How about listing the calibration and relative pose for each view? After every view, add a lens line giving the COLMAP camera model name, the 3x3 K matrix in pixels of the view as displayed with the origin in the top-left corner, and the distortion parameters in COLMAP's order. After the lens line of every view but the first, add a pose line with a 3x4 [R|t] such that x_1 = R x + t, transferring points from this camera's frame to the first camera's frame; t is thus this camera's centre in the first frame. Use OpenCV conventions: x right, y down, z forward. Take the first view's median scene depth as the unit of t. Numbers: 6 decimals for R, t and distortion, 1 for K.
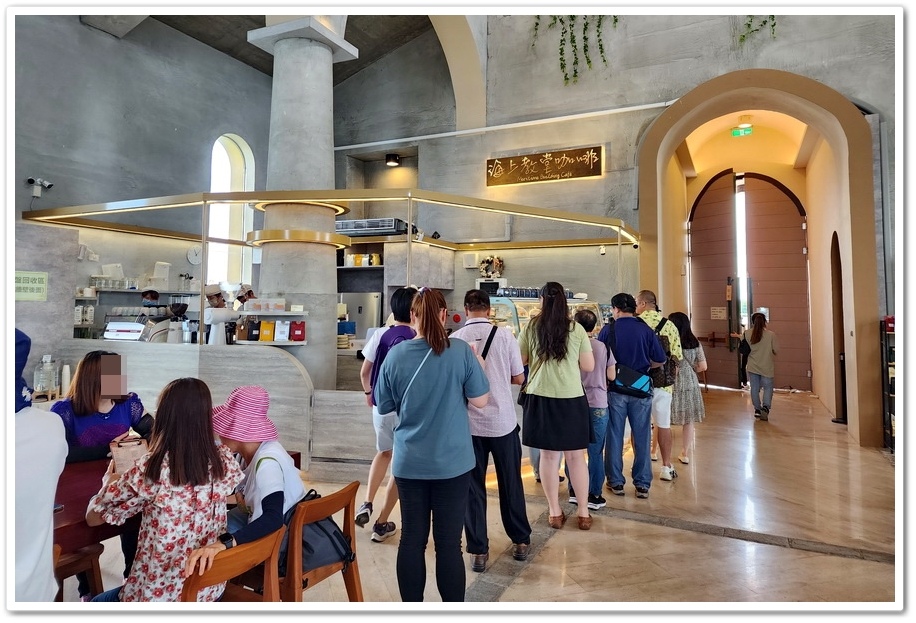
lens RADIAL K [[589.6, 0, 454.6], [0, 589.6, 271.4], [0, 0, 1]] dist [0.082517, -0.068889]
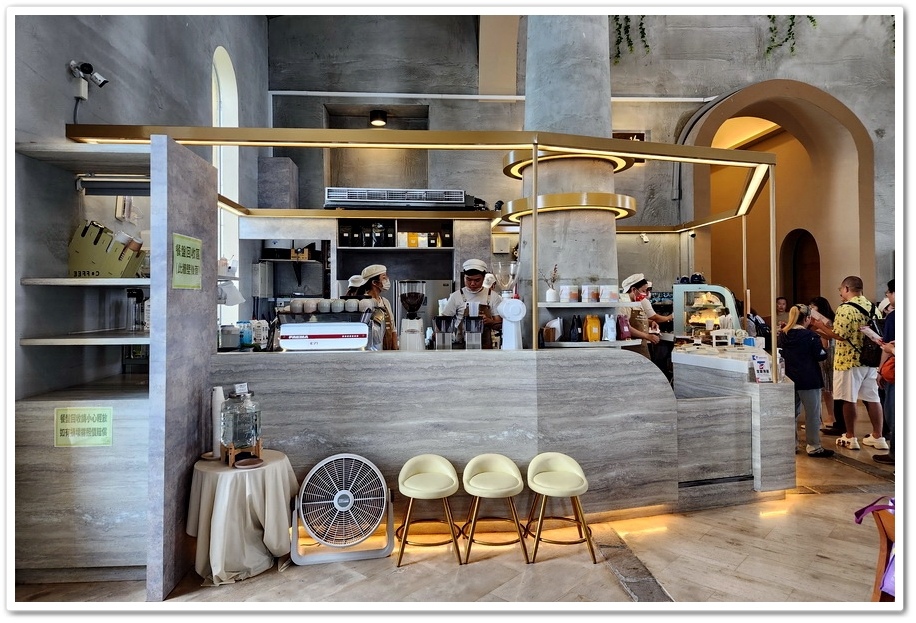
lens RADIAL K [[596.4, 0, 441.3], [0, 596.4, 294.9], [0, 0, 1]] dist [0.058535, -0.040449]
pose [[0.867429, -0.009389, 0.497472, -0.547607], [-0.017171, 0.998662, 0.048788, 0.015704], [-0.497264, -0.050863, 0.866107, 0.282933]]
